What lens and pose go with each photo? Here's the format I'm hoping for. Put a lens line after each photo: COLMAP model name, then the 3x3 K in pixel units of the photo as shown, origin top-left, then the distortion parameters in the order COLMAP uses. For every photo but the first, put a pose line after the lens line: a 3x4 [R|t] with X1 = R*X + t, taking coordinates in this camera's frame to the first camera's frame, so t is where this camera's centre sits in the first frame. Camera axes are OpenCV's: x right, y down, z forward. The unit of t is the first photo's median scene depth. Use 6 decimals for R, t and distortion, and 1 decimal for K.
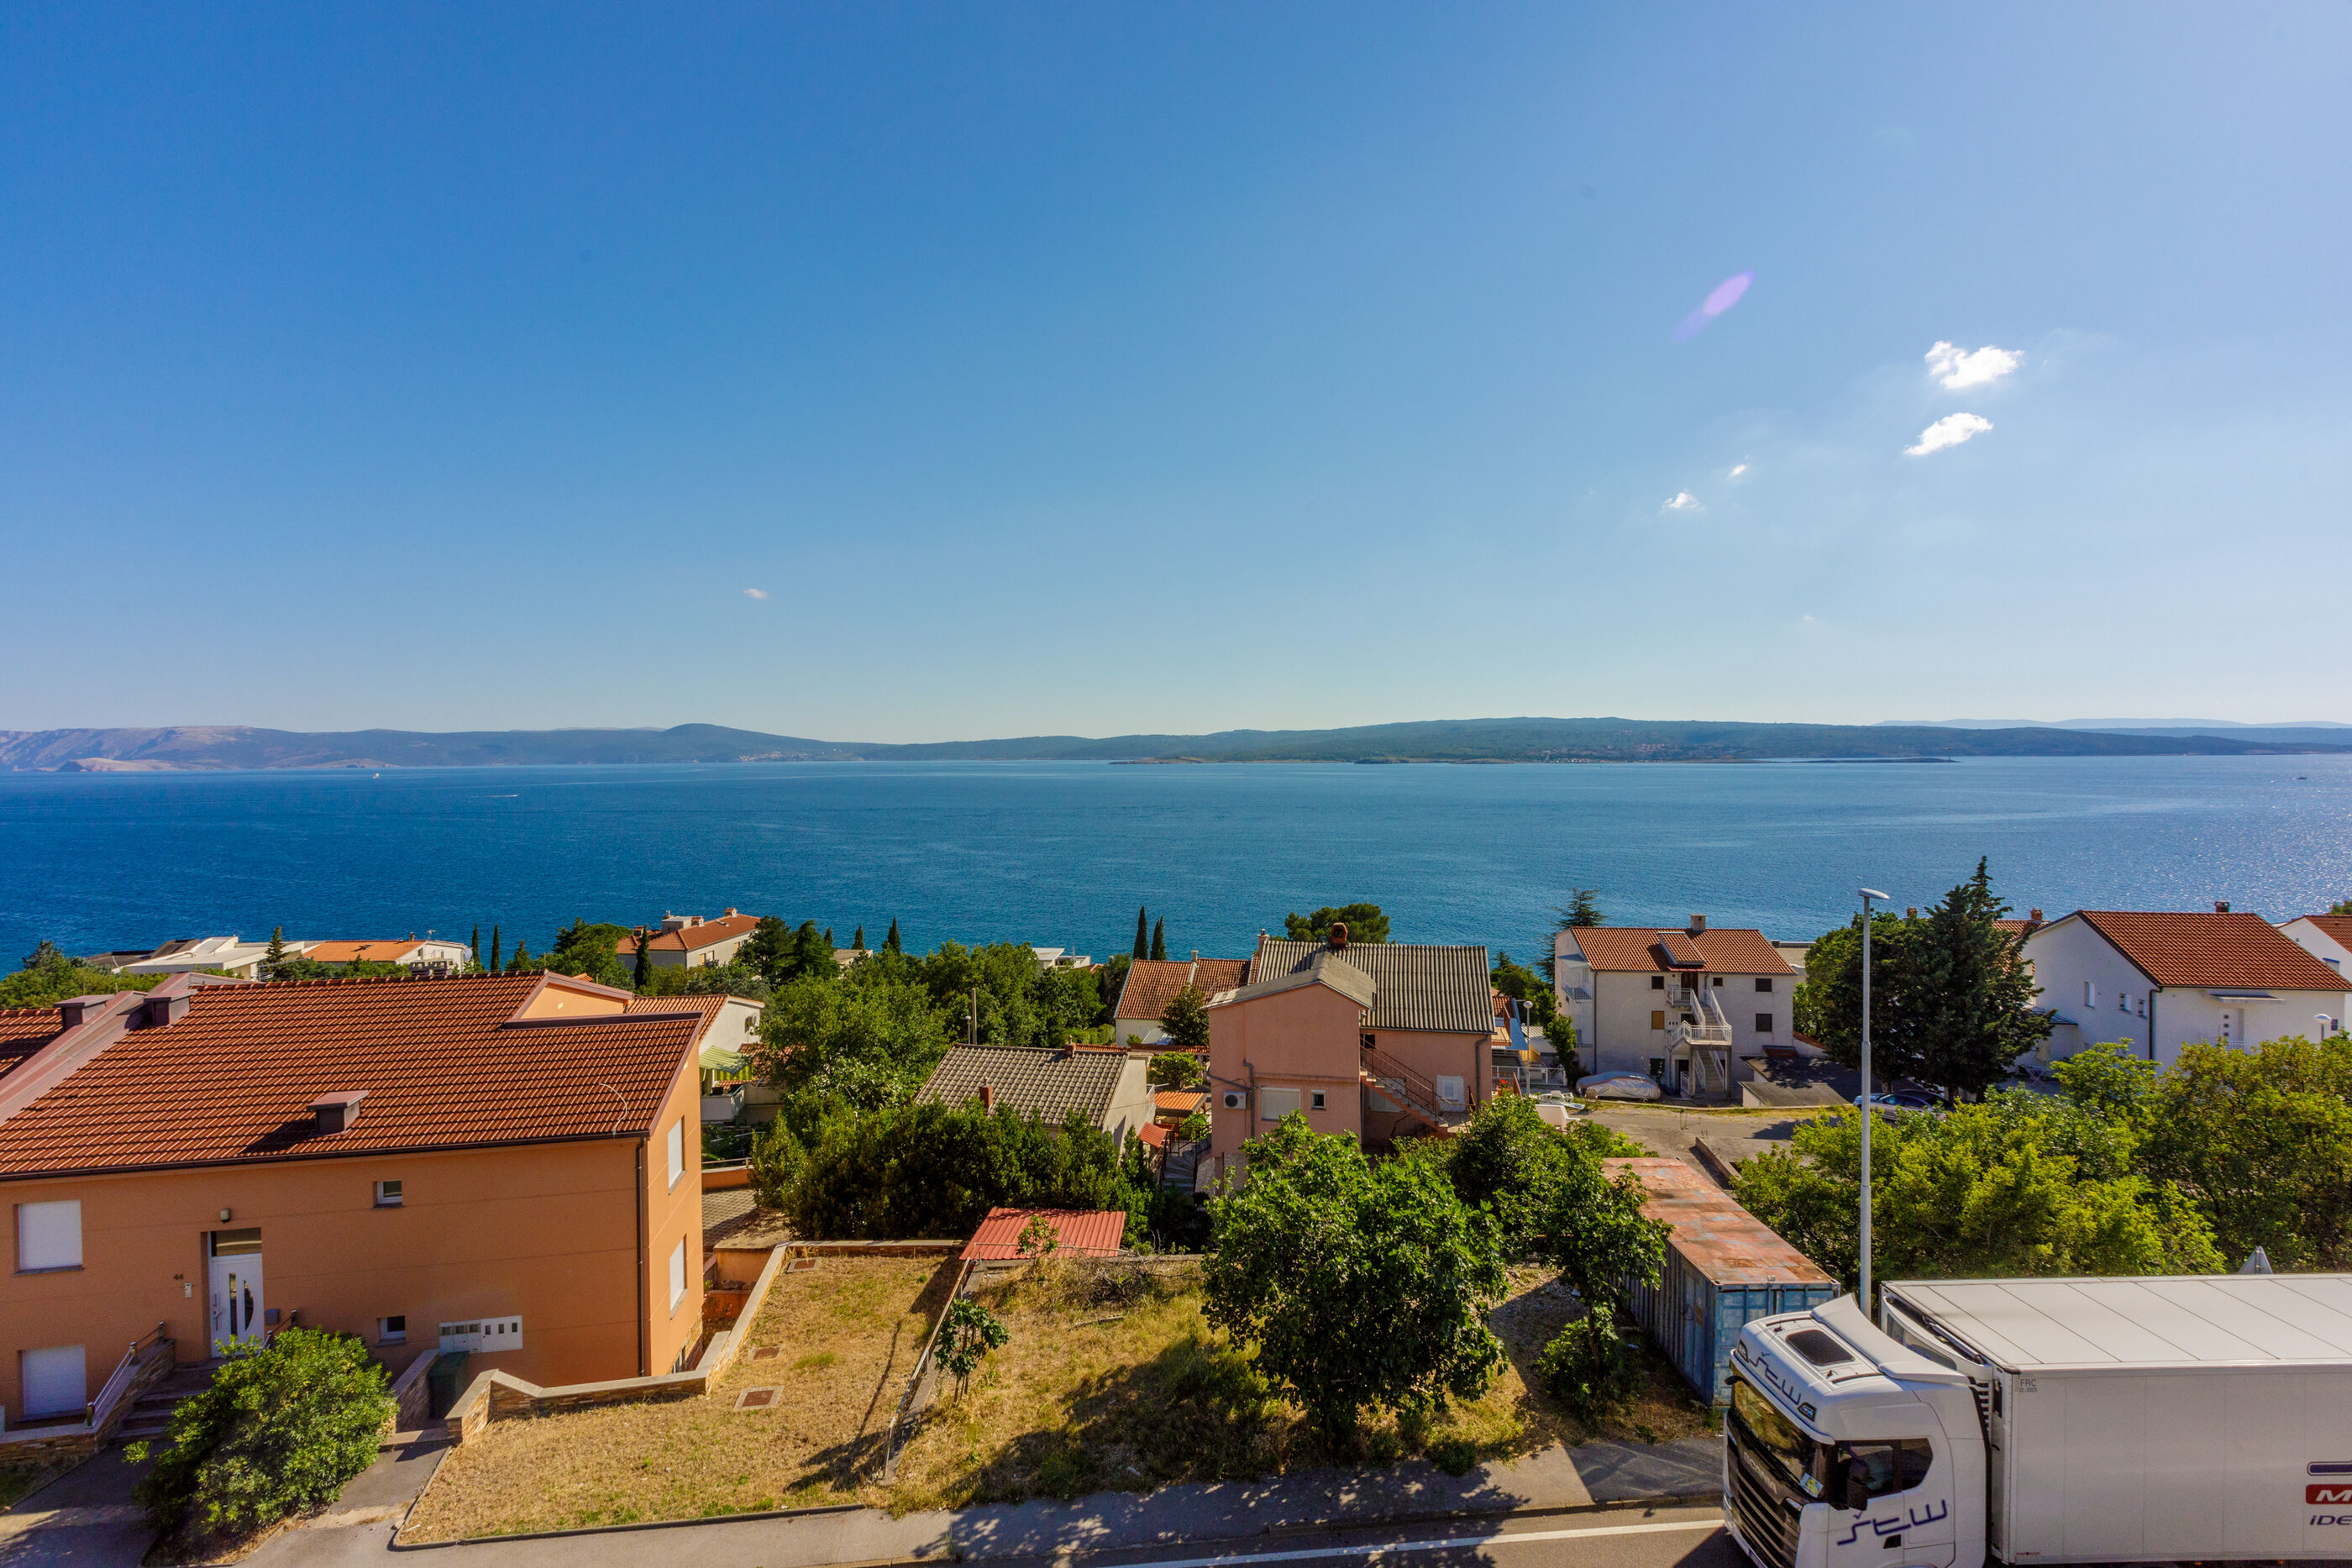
lens RADIAL K [[1055.1, 0, 1153.5], [0, 1055.1, 775.2], [0, 0, 1]] dist [0.001737, 0.000011]
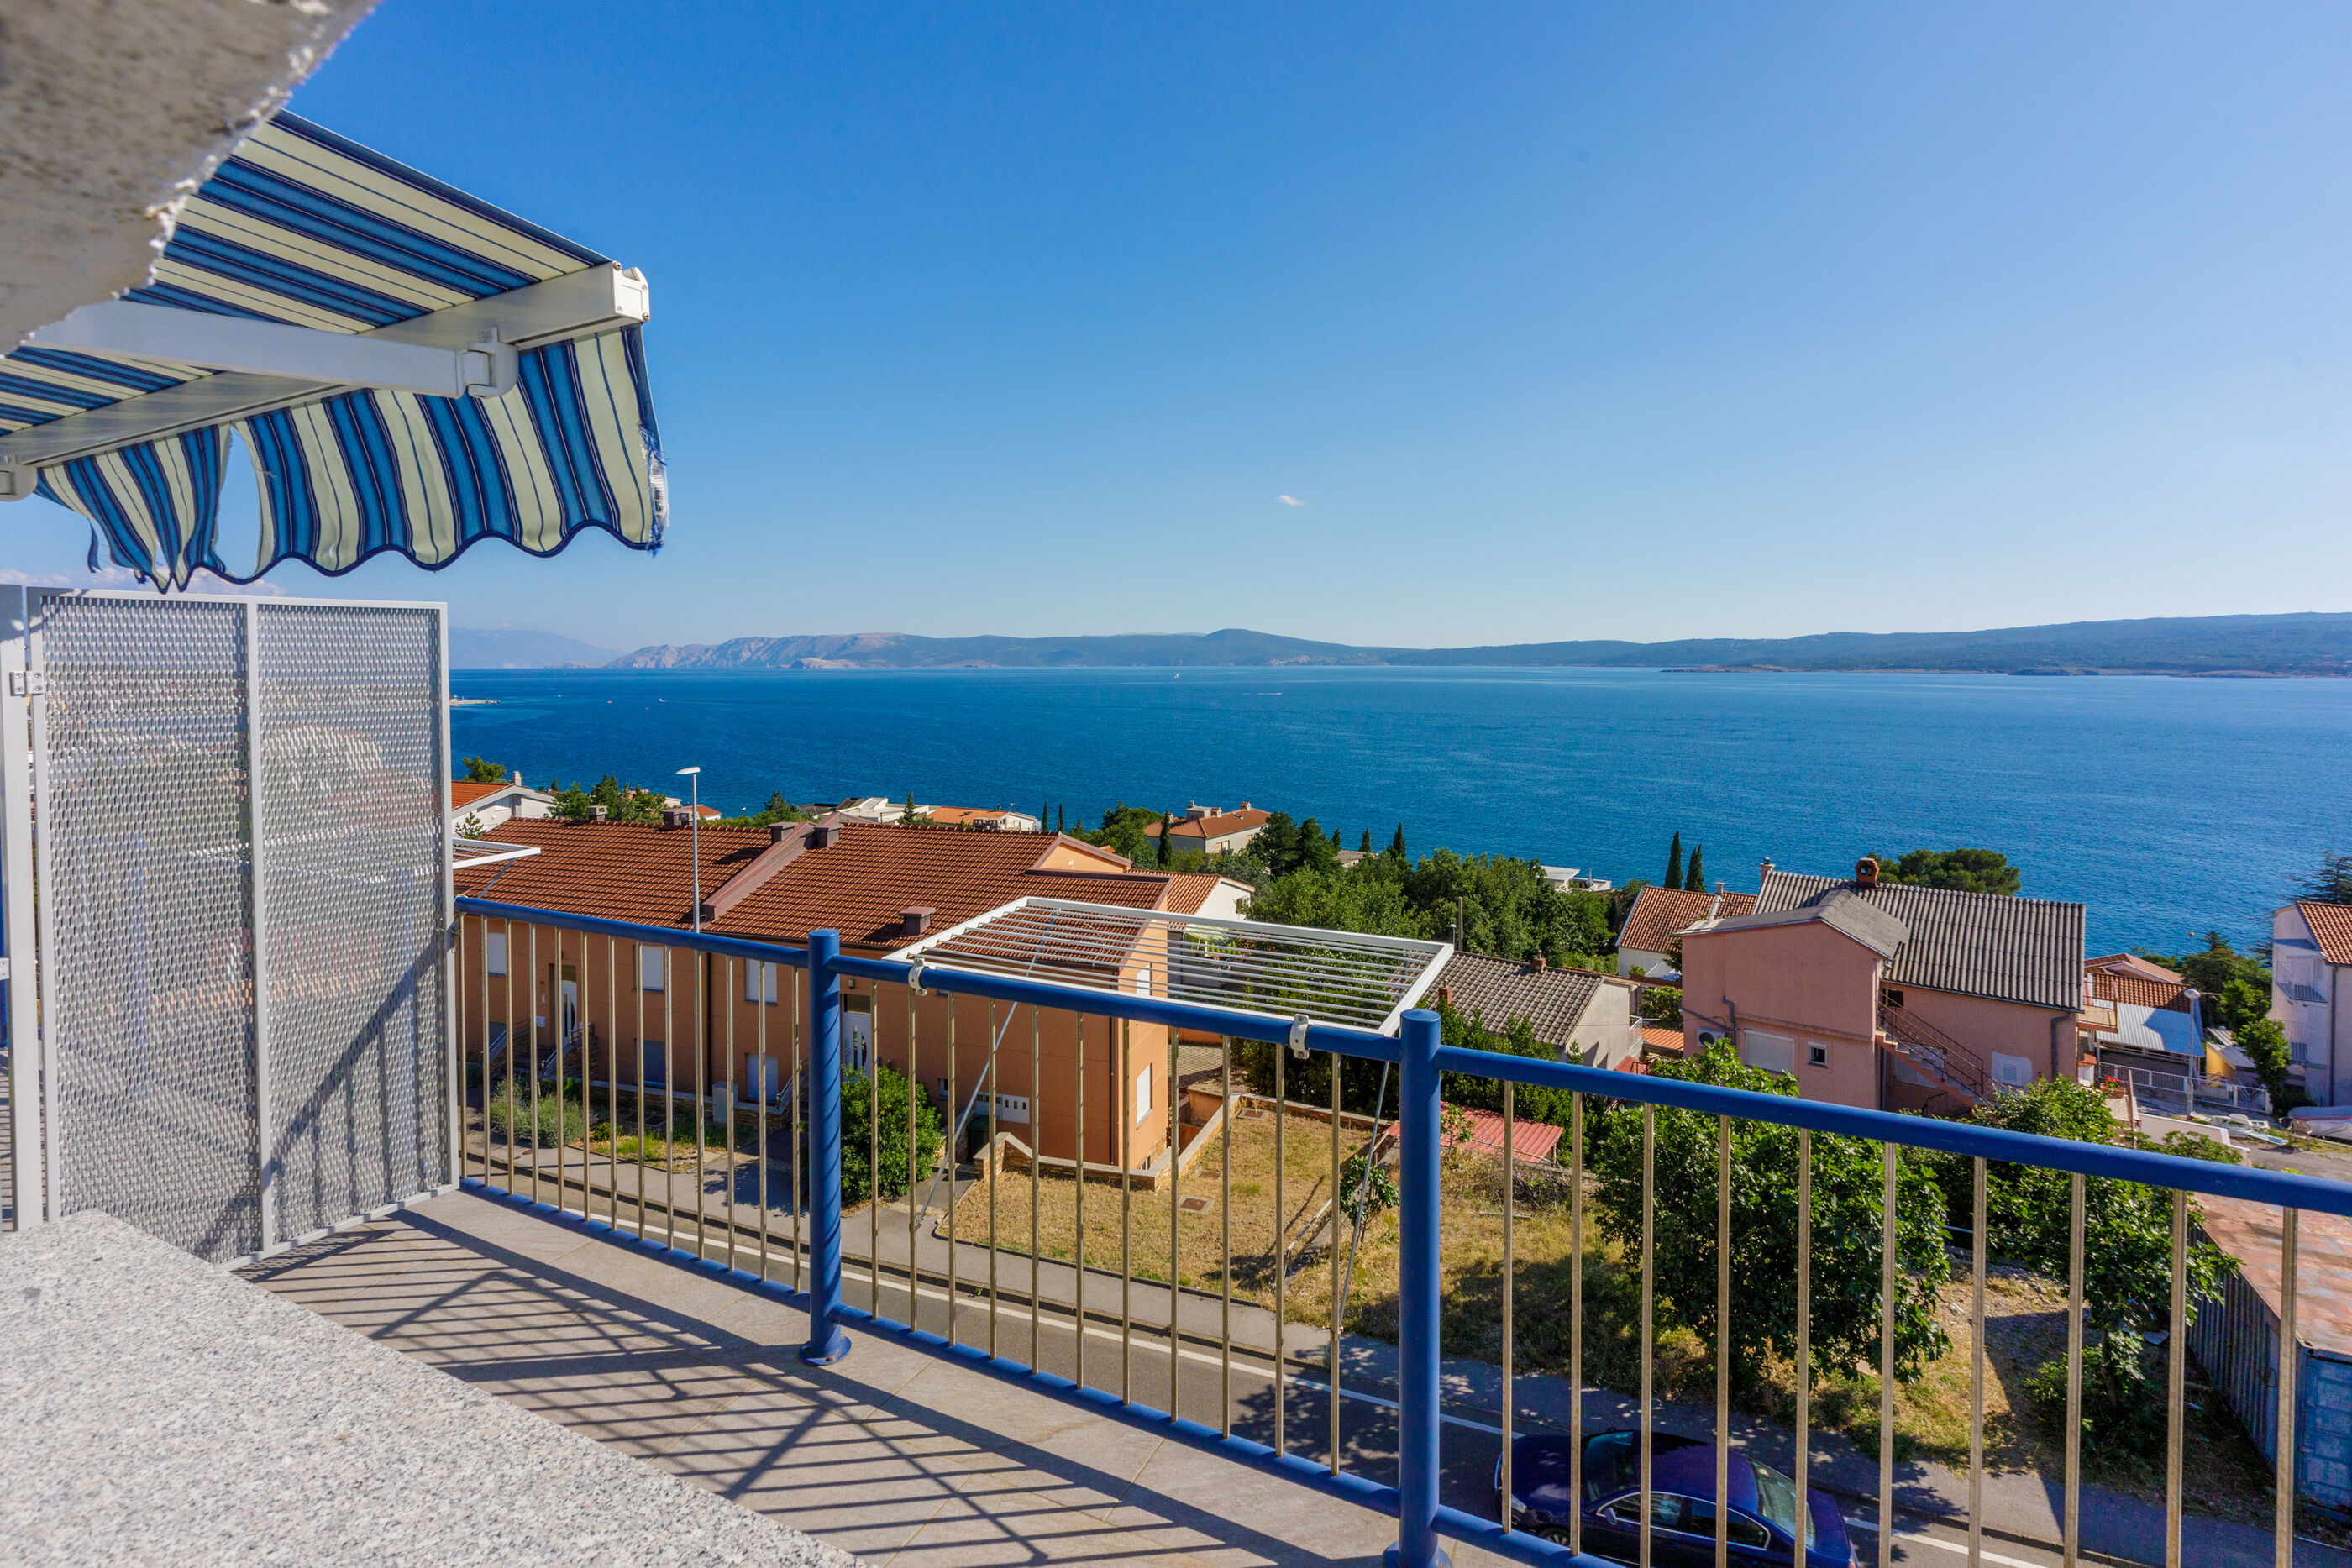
lens RADIAL K [[1096.2, 0, 1164.6], [0, 1096.2, 688.2], [0, 0, 1]] dist [0.000160, 0.000347]
pose [[0.888651, 0.018563, -0.458208, 0.084584], [-0.015511, 0.999825, 0.010424, 0.001853], [0.458322, -0.002156, 0.888784, -0.057138]]
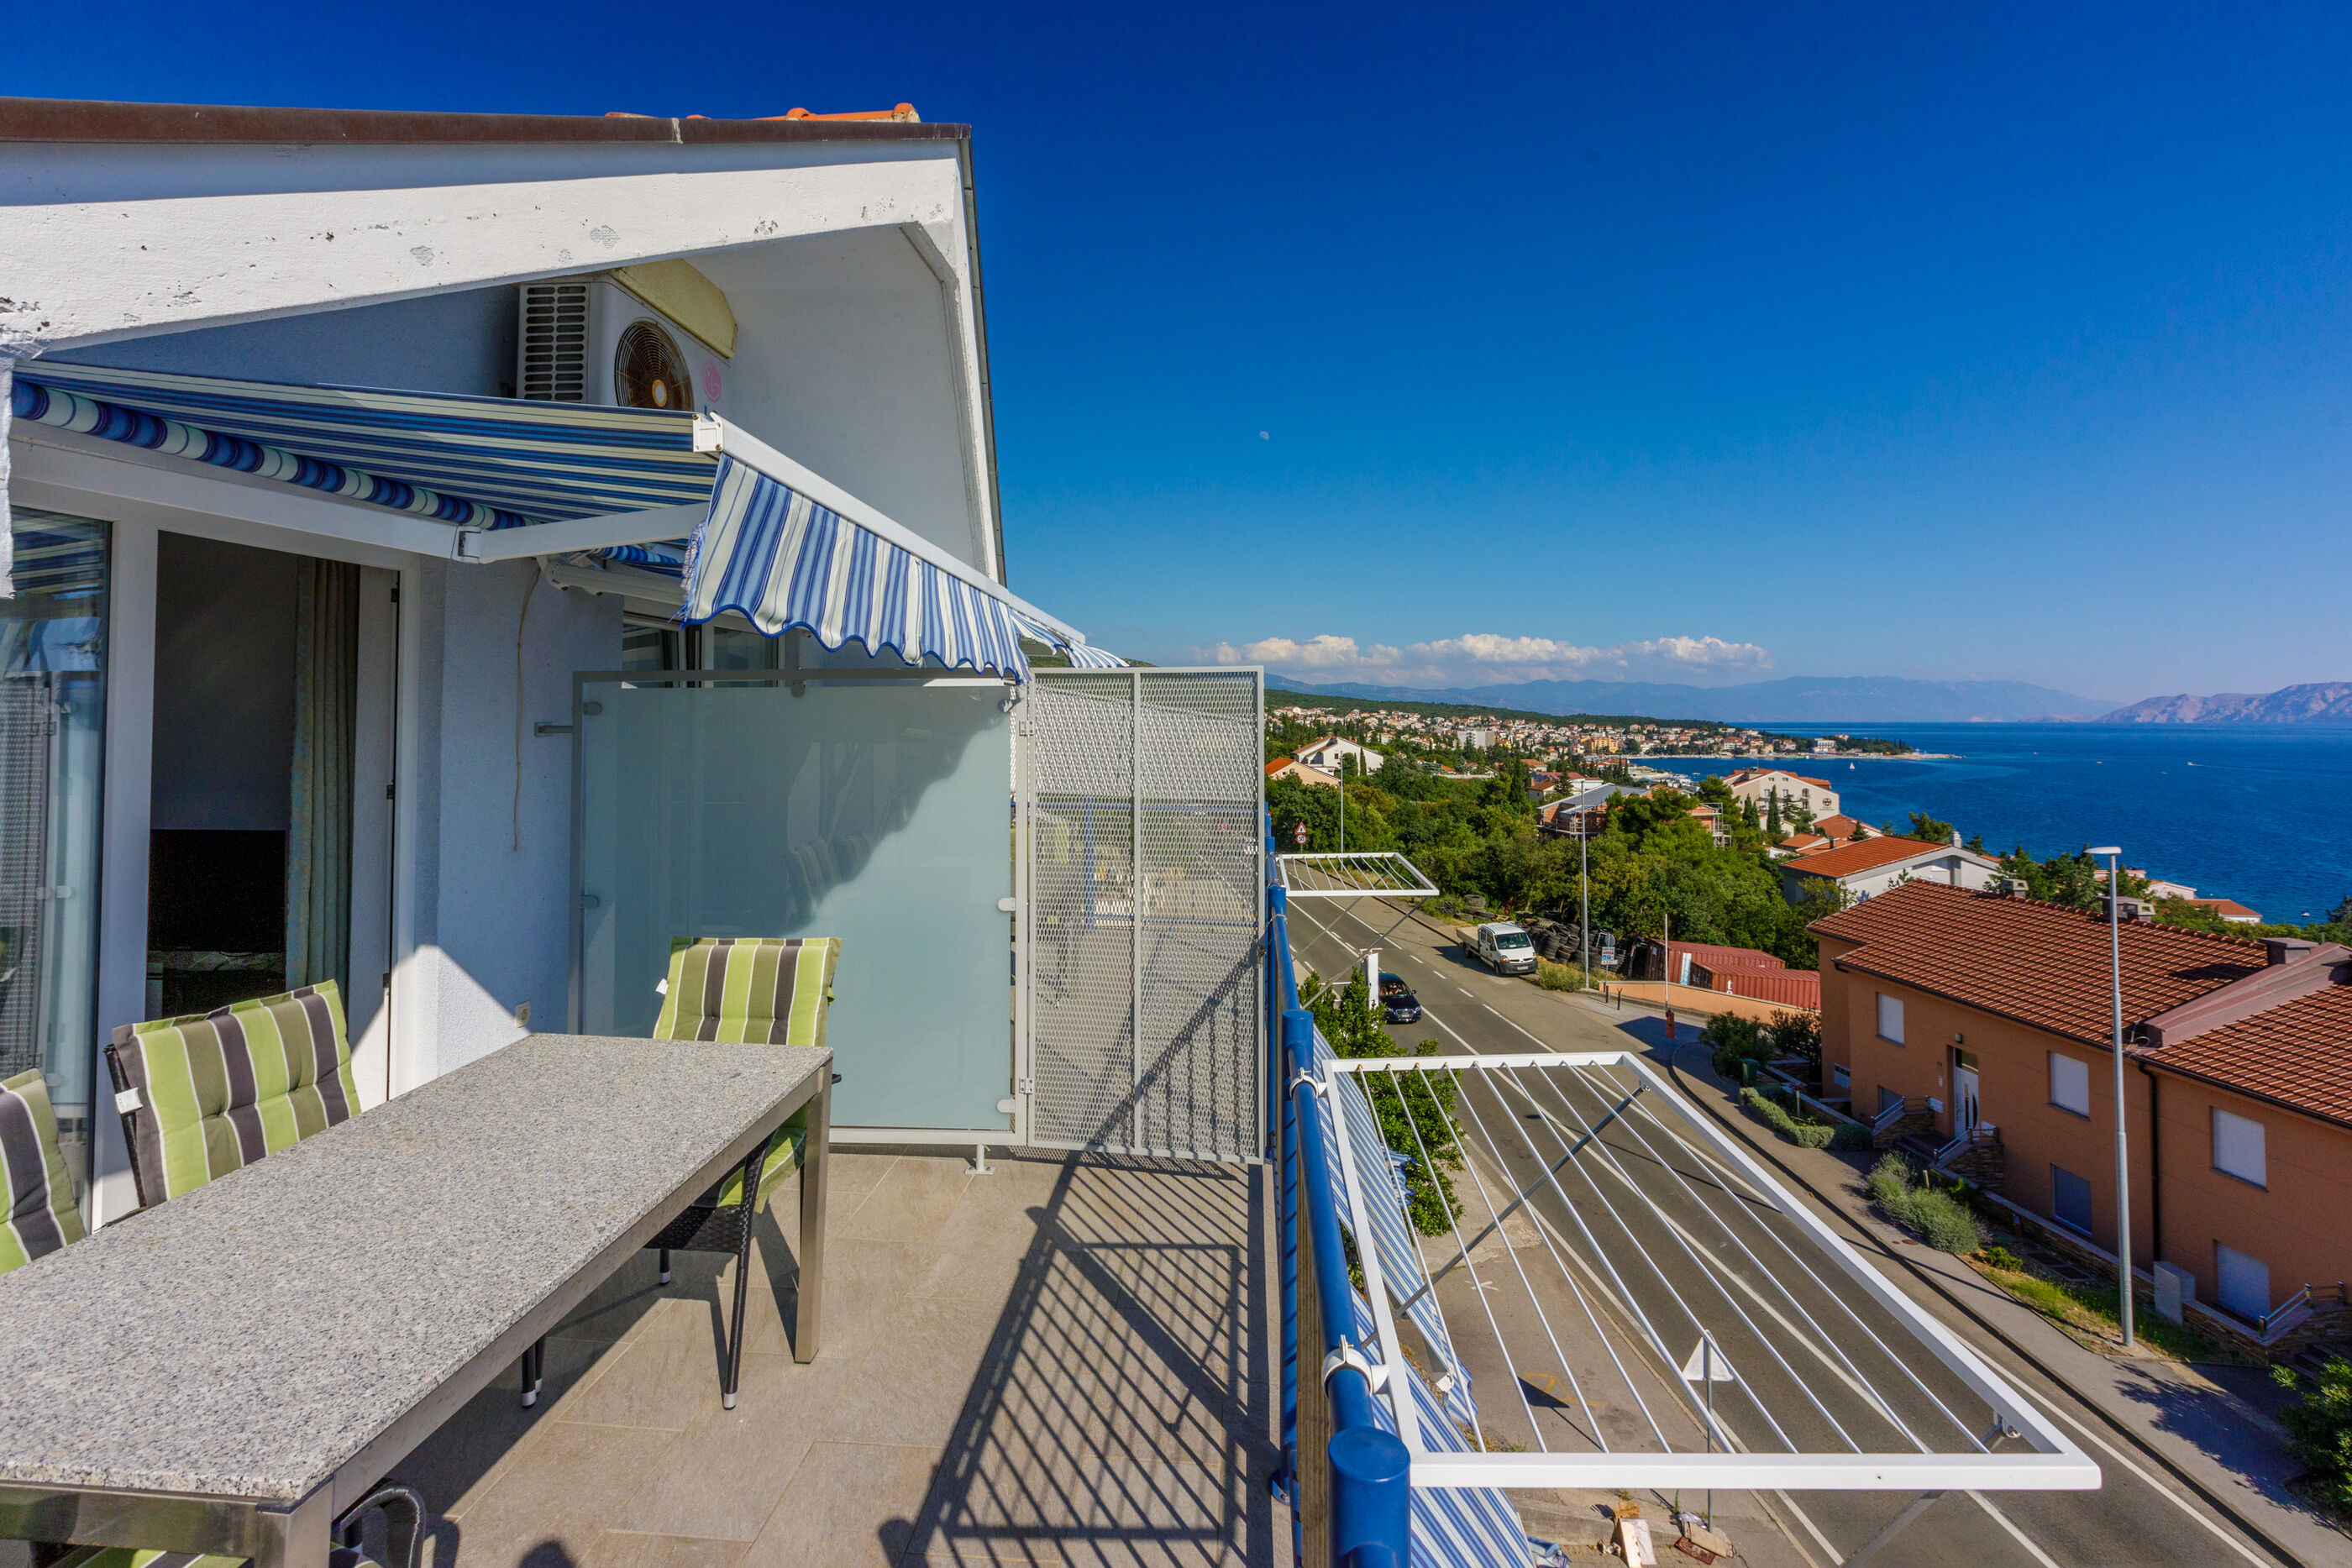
lens RADIAL K [[1089.4, 0, 1176.1], [0, 1089.4, 683.5], [0, 0, 1]] dist [0.001560, -0.000308]
pose [[-0.083430, -0.020257, -0.996308, 0.098368], [-0.020347, 0.999620, -0.018621, 0.000626], [0.996306, 0.018719, -0.083811, -0.003647]]
